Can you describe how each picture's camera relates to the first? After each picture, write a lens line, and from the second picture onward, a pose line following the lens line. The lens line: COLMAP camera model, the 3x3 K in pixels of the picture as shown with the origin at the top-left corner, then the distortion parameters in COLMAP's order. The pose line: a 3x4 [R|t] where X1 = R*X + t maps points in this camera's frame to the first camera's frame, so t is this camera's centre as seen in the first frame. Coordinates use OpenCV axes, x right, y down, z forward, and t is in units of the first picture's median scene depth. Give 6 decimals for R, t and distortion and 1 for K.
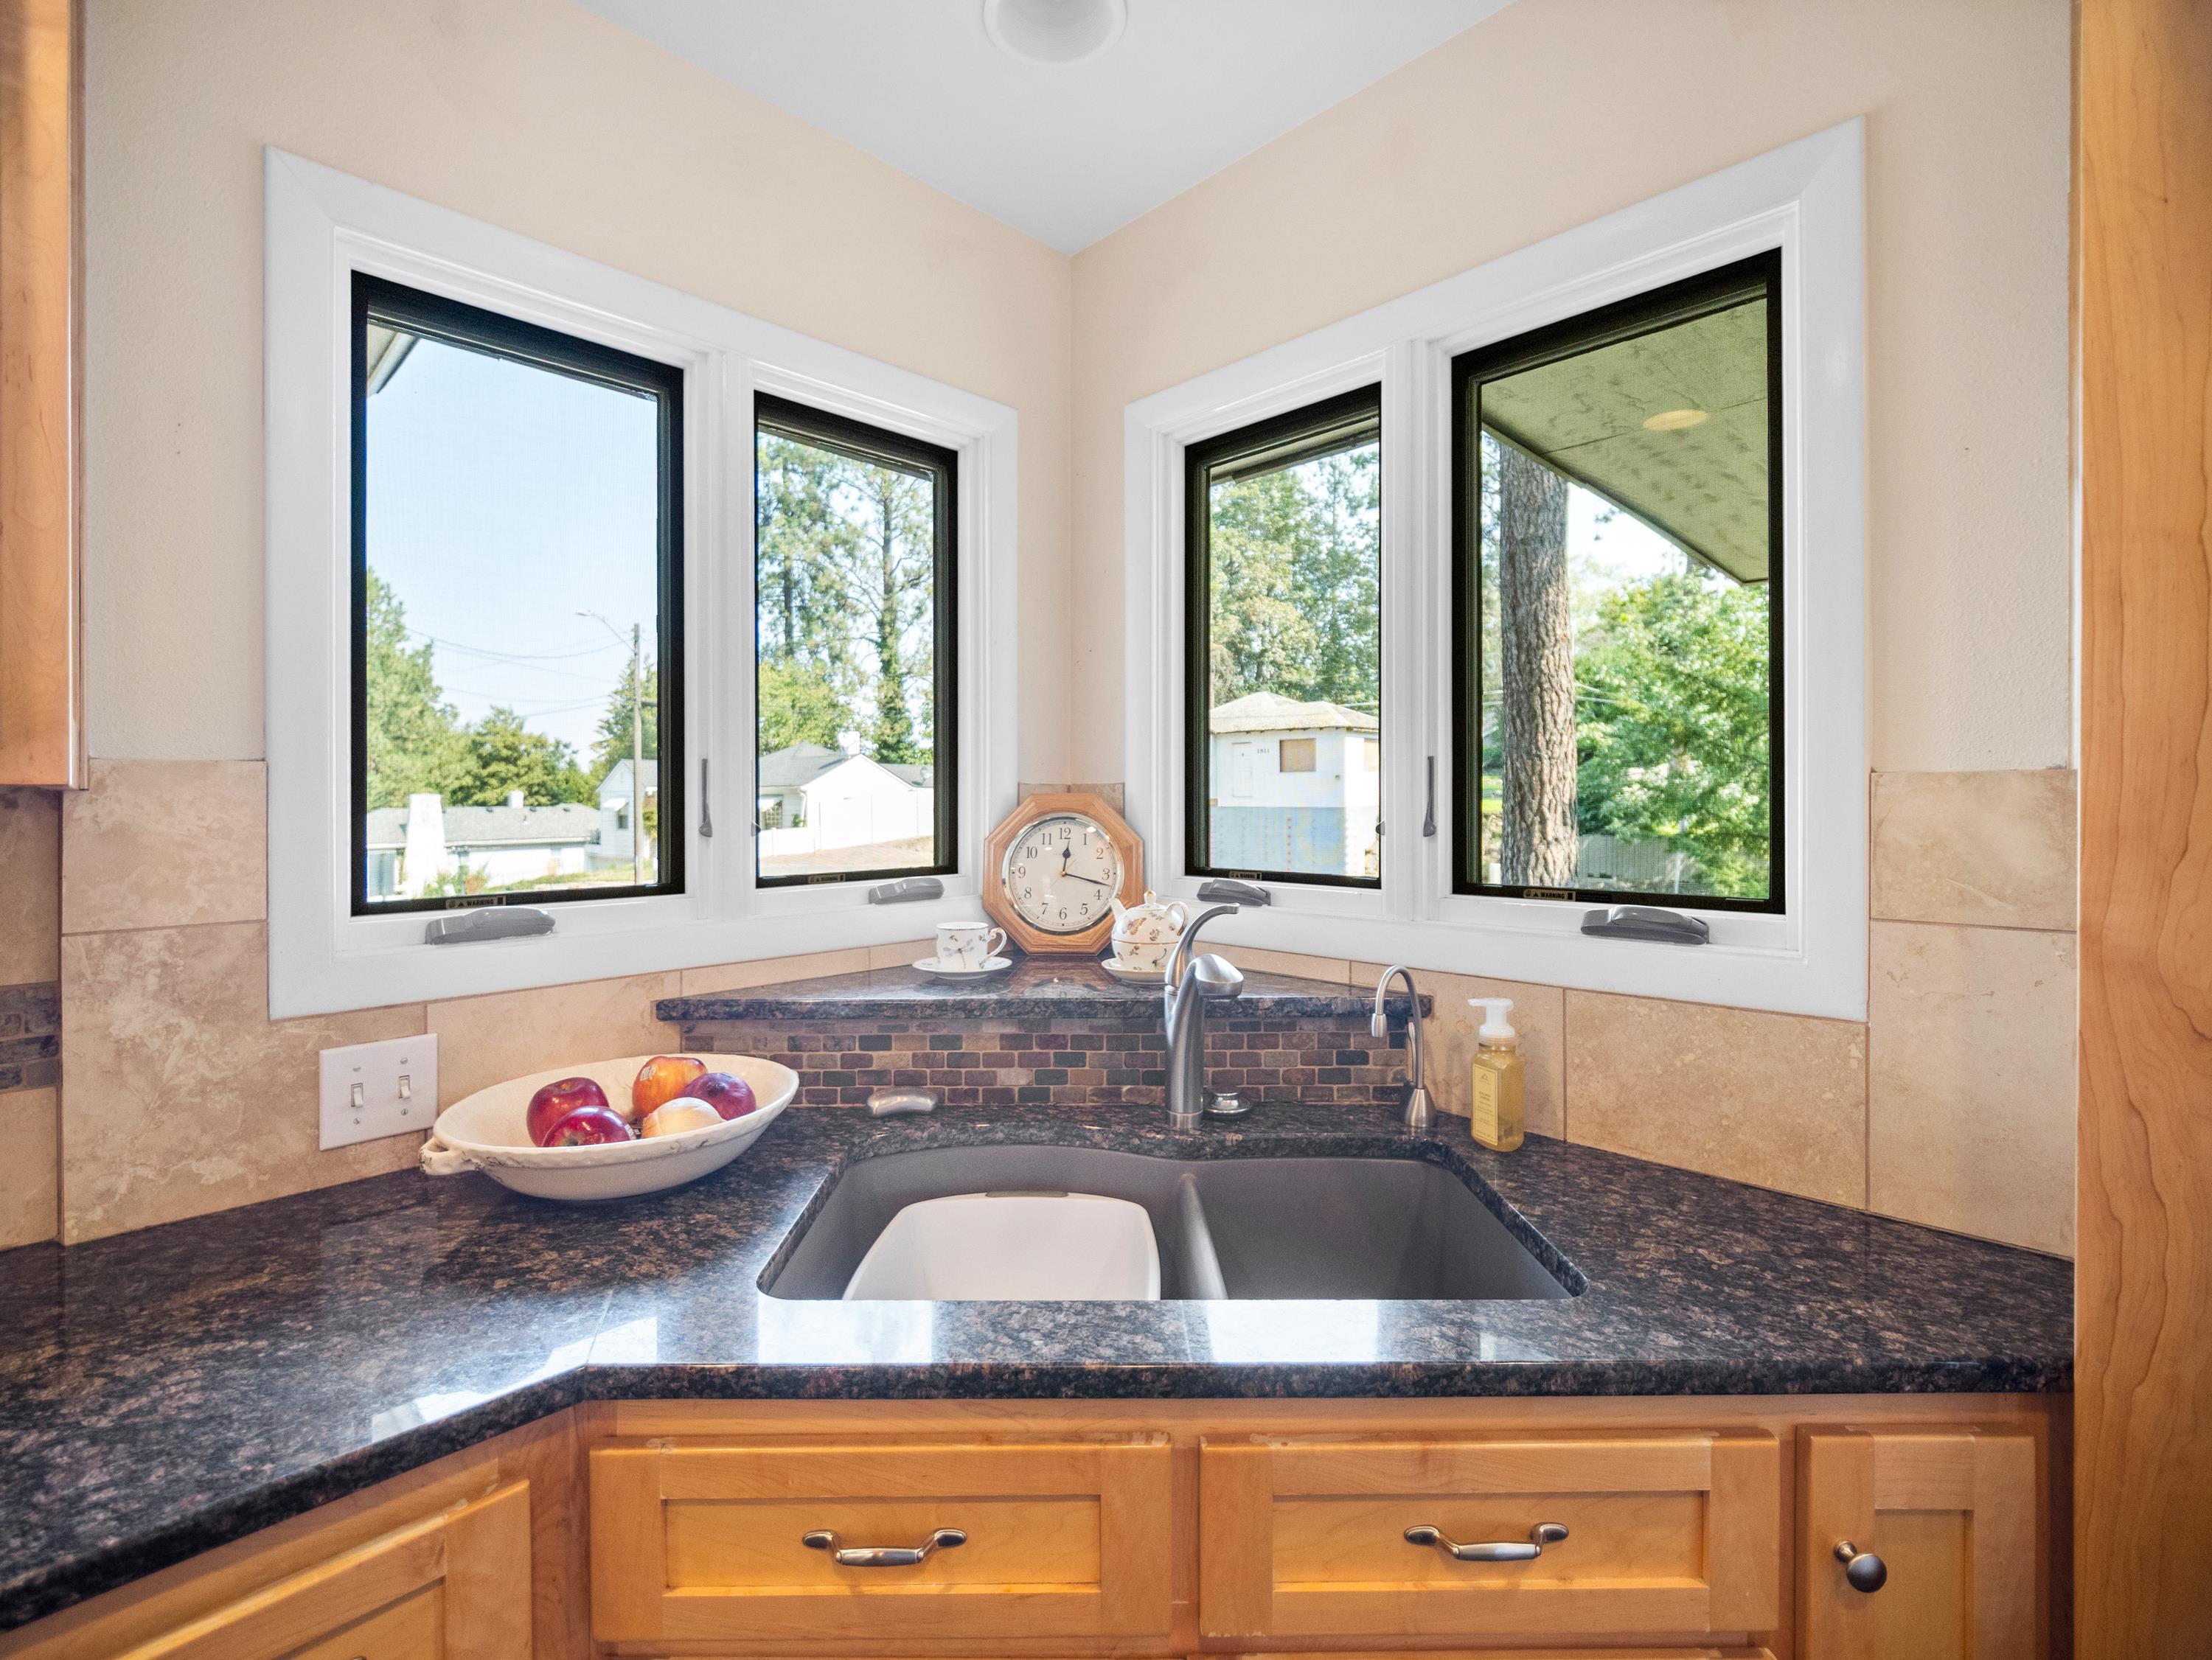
lens RADIAL K [[997.8, 0, 1079.4], [0, 997.8, 801.0], [0, 0, 1]] dist [-0.002002, -0.001042]
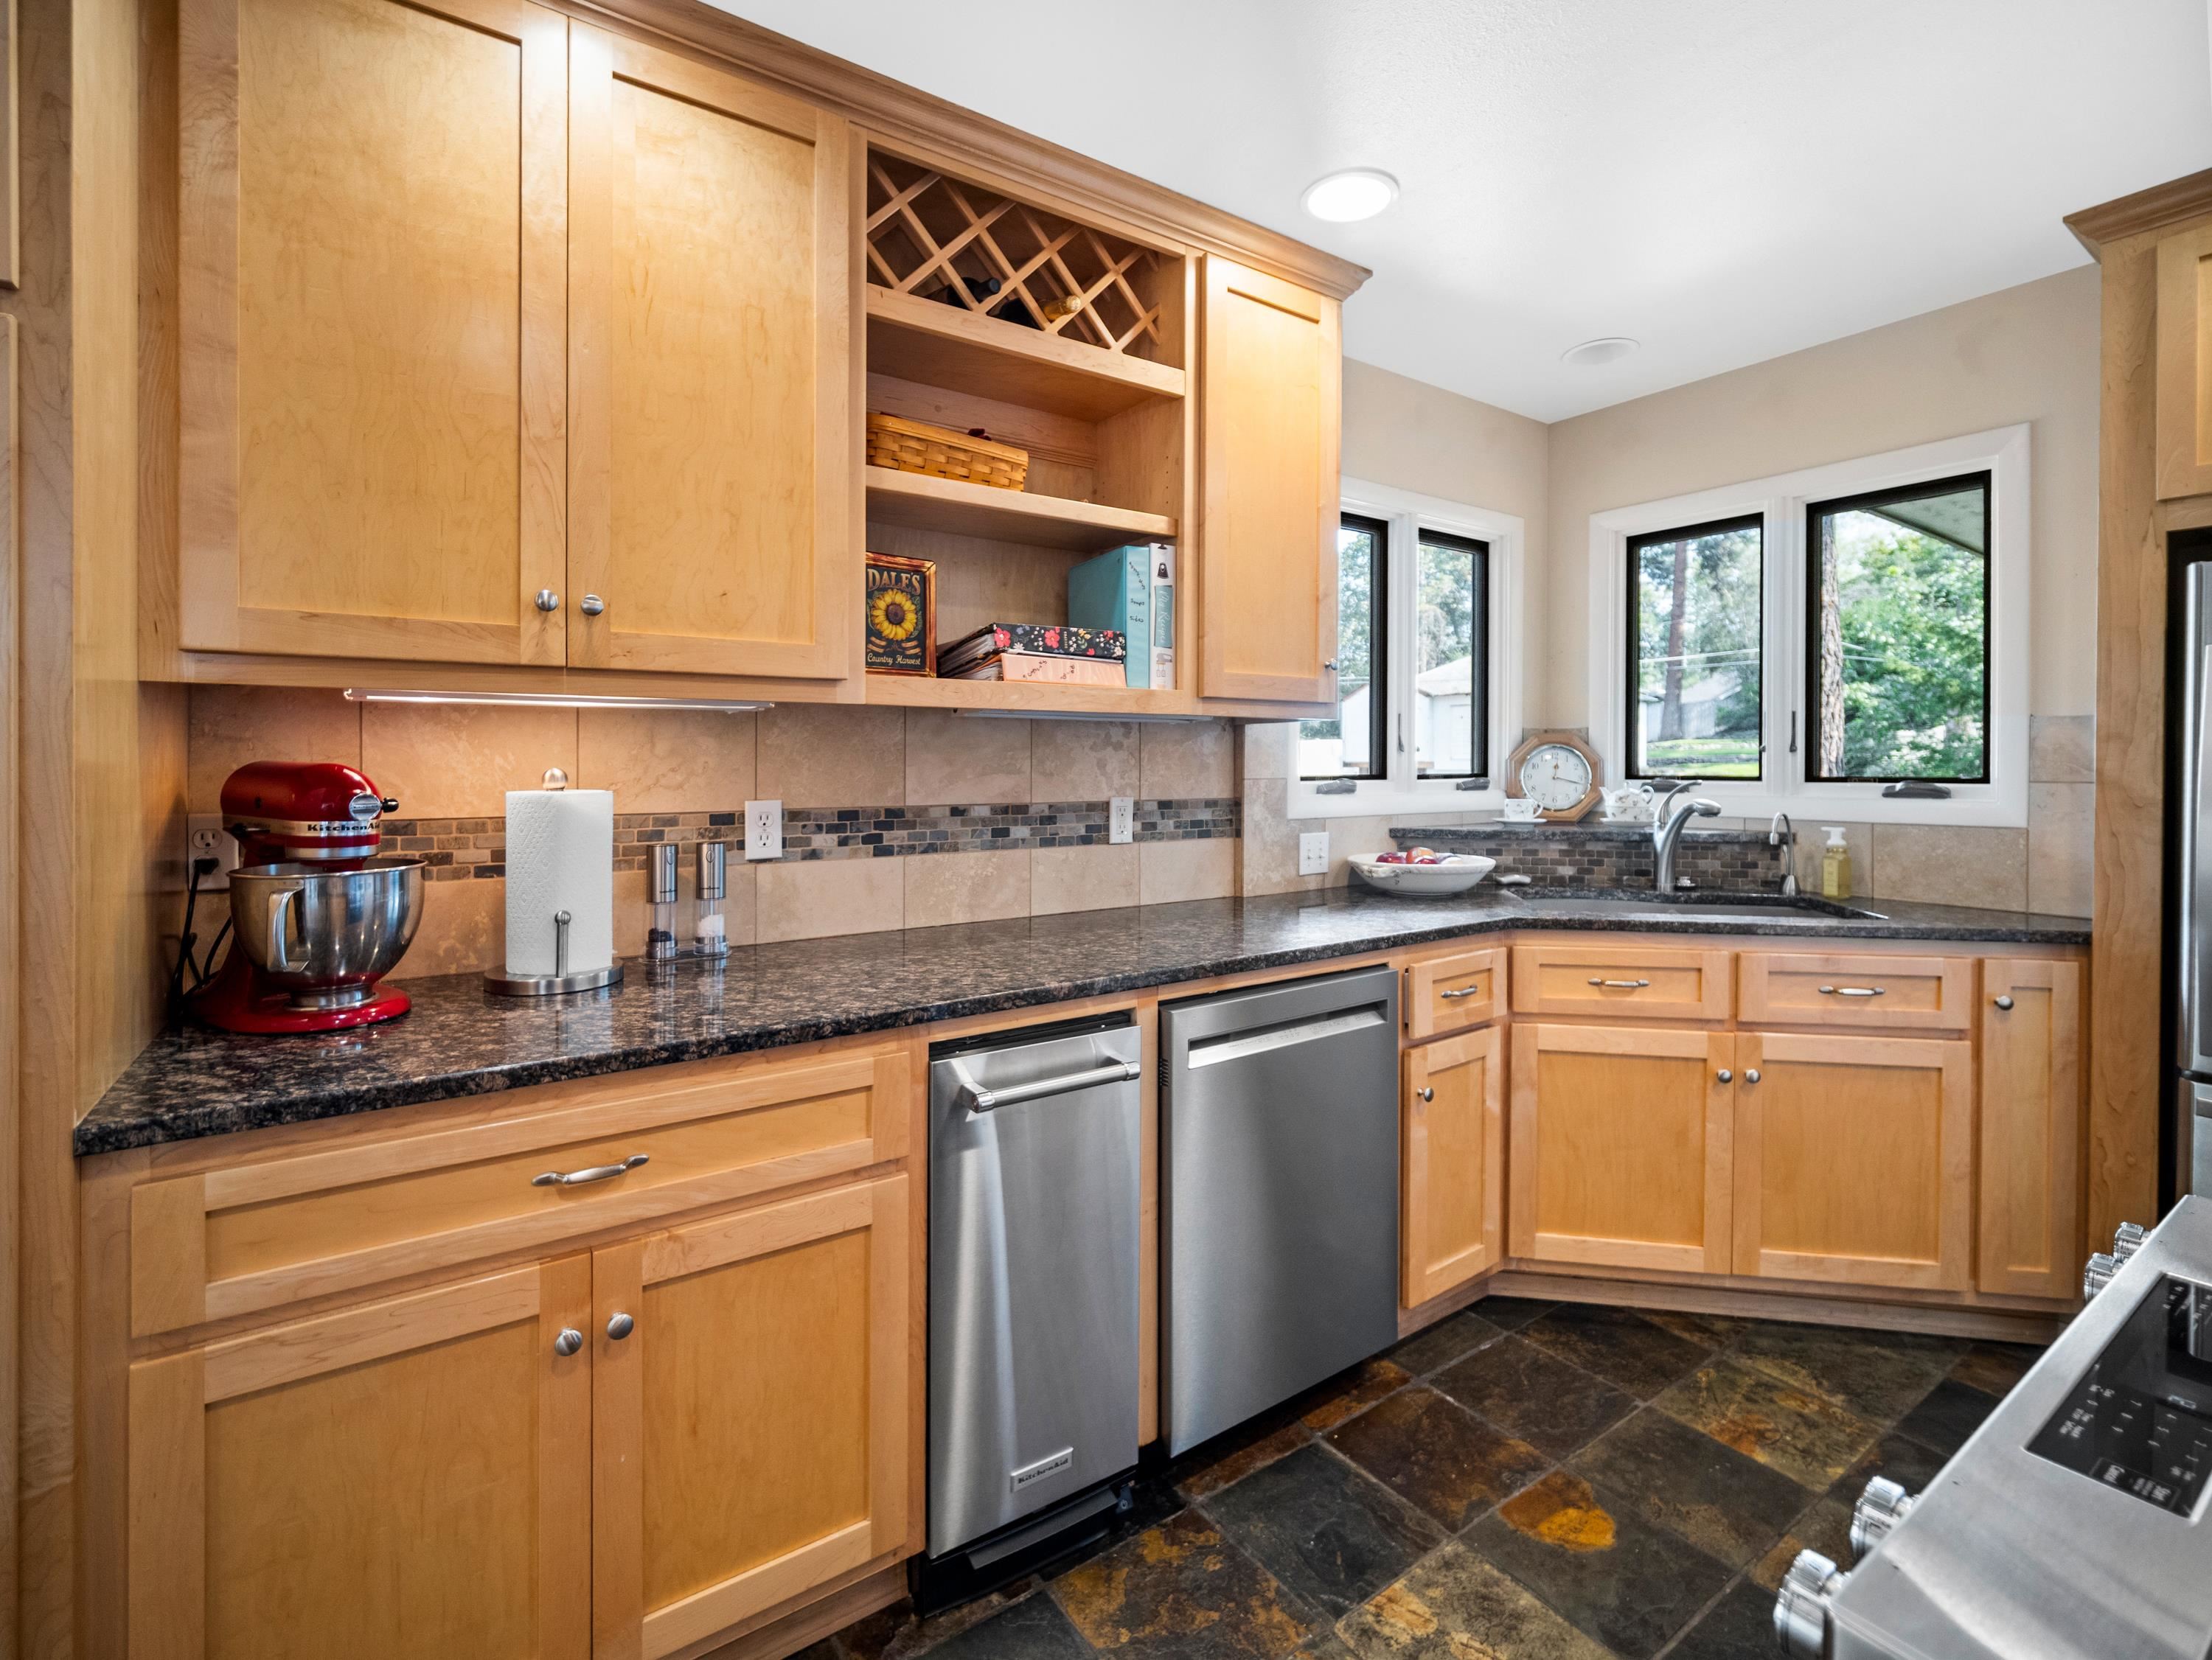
lens RADIAL K [[1008.7, 0, 1096.1], [0, 1008.7, 763.8], [0, 0, 1]] dist [-0.002855, -0.000728]
pose [[0.985910, 0.006166, -0.167161, -0.650532], [-0.006337, 0.999980, -0.000489, 0.066669], [0.167155, 0.001541, 0.985929, -1.146229]]
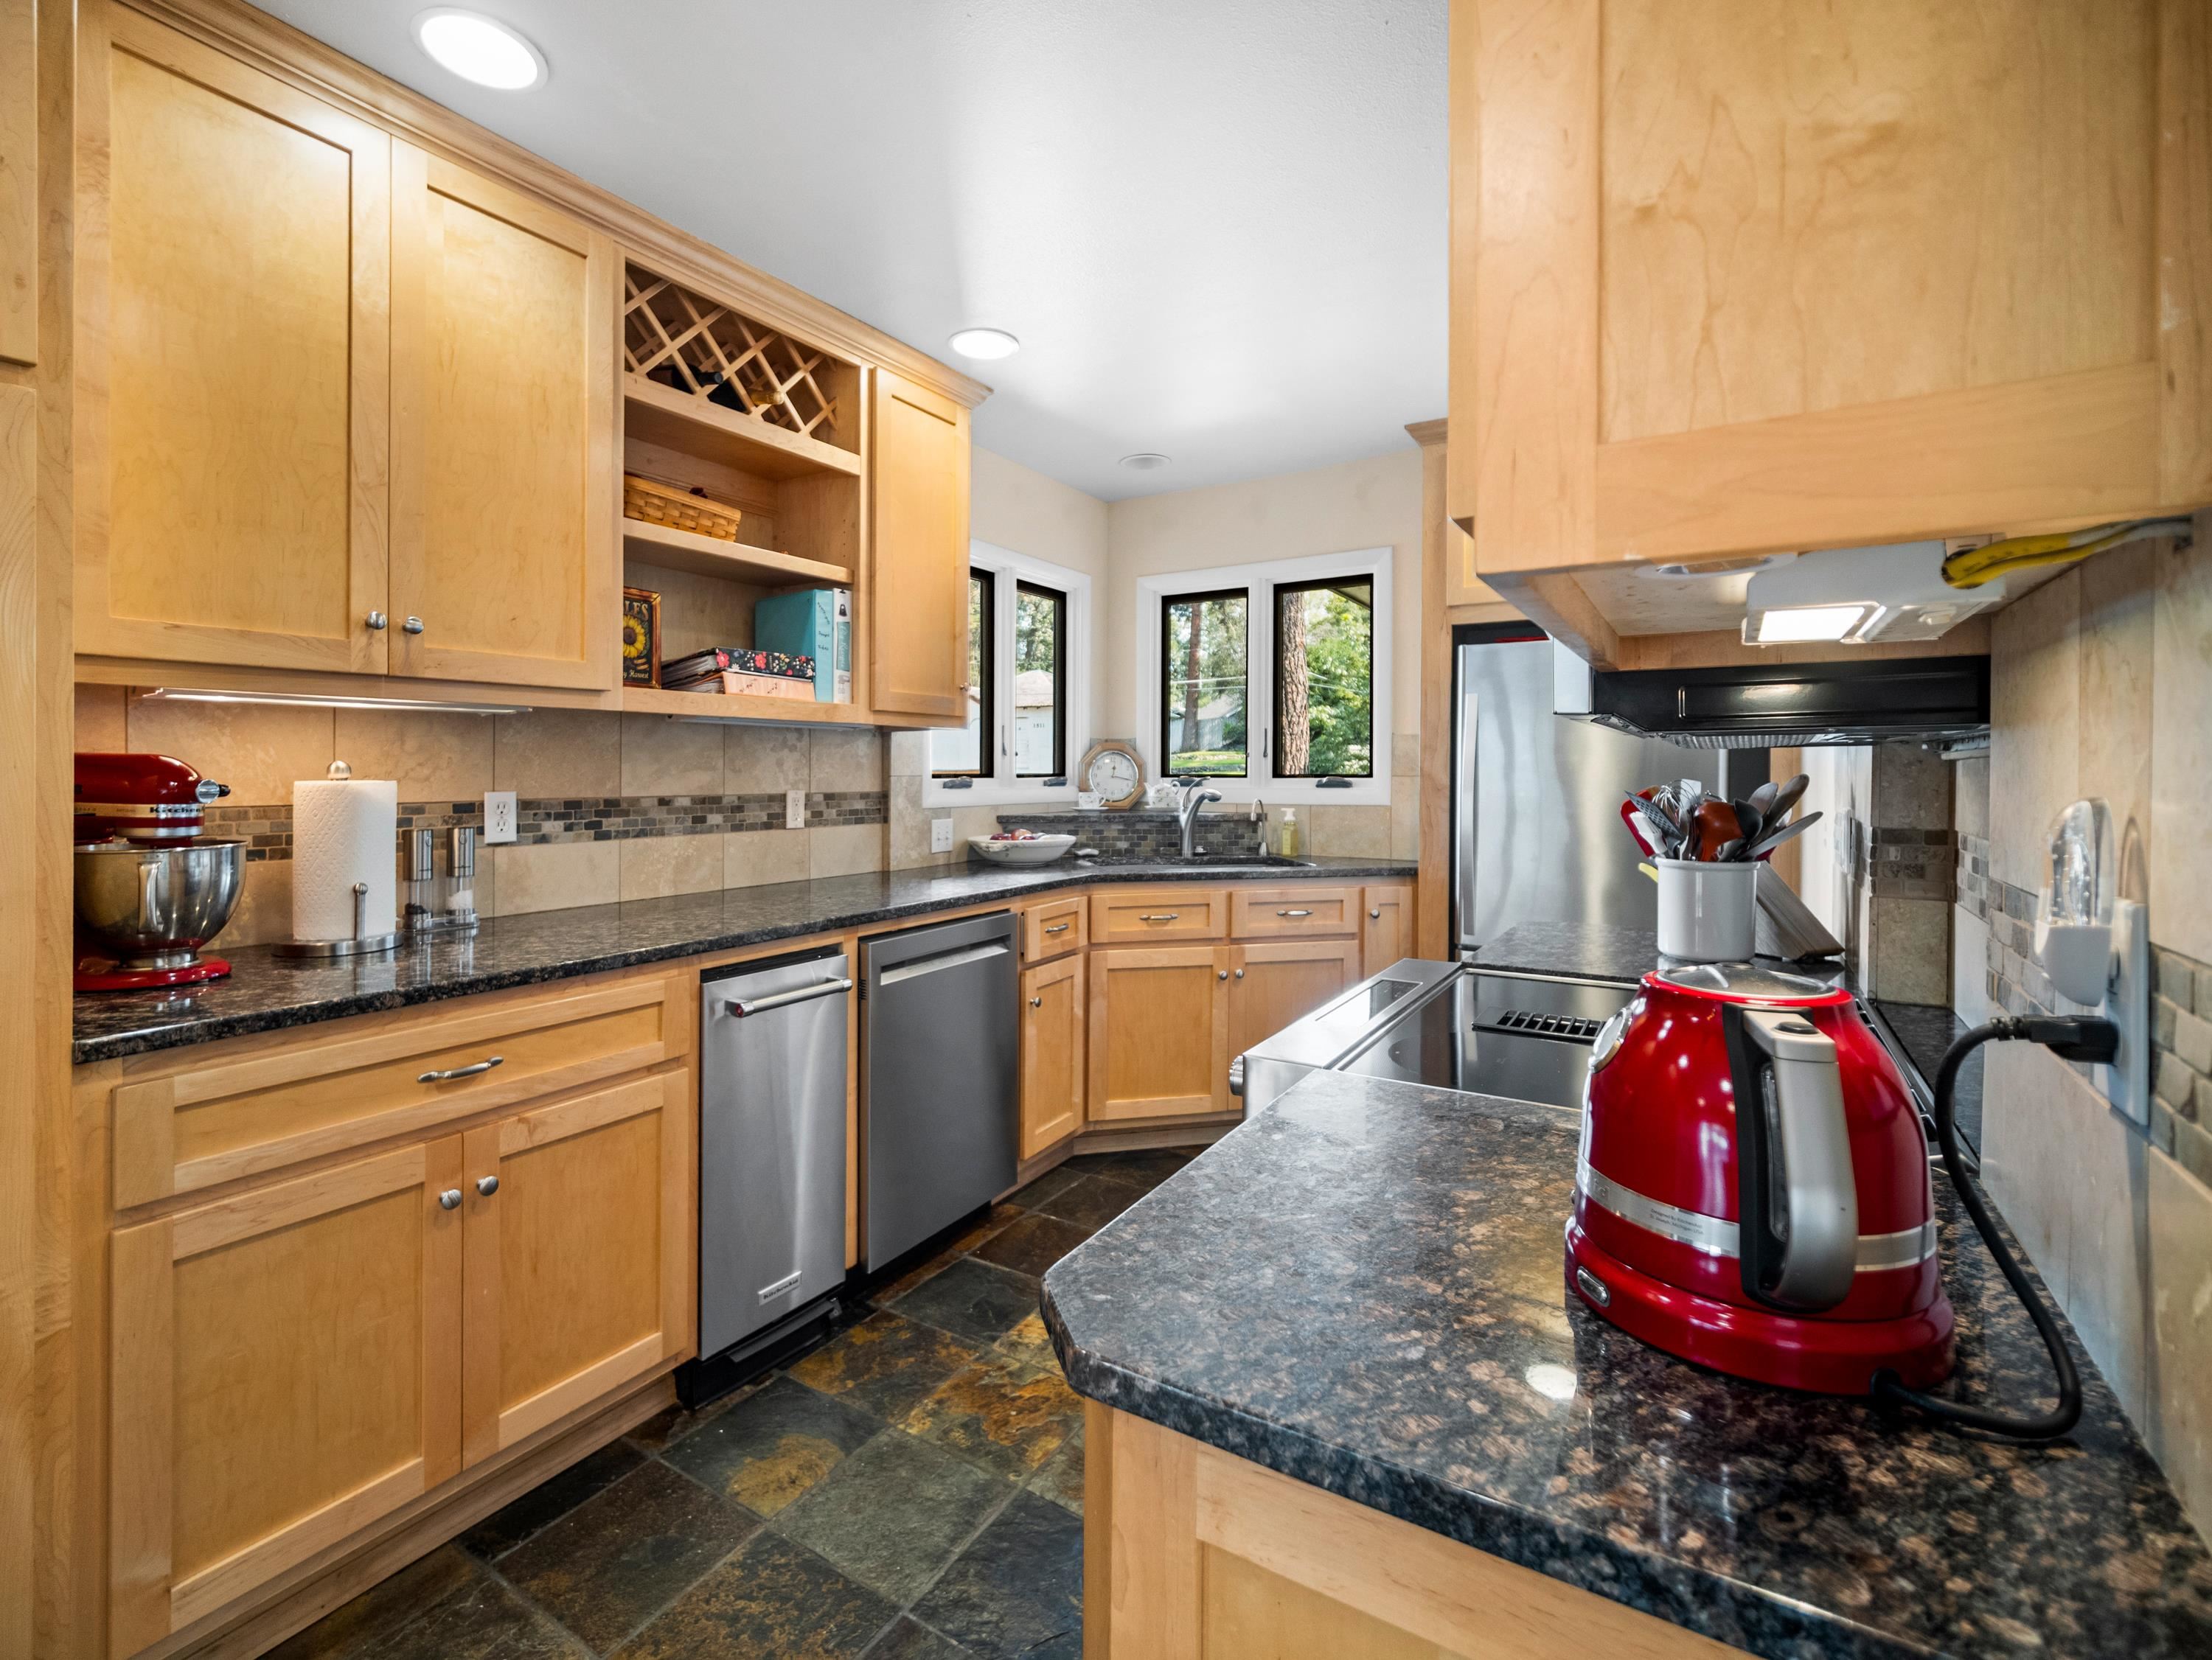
lens RADIAL K [[1012.4, 0, 1069.7], [0, 1012.4, 772.6], [0, 0, 1]] dist [-0.001811, -0.000666]
pose [[0.973096, 0.005839, 0.230325, -0.821649], [-0.005350, 0.999982, -0.002751, 0.087884], [-0.230337, 0.001445, 0.973110, -1.604567]]
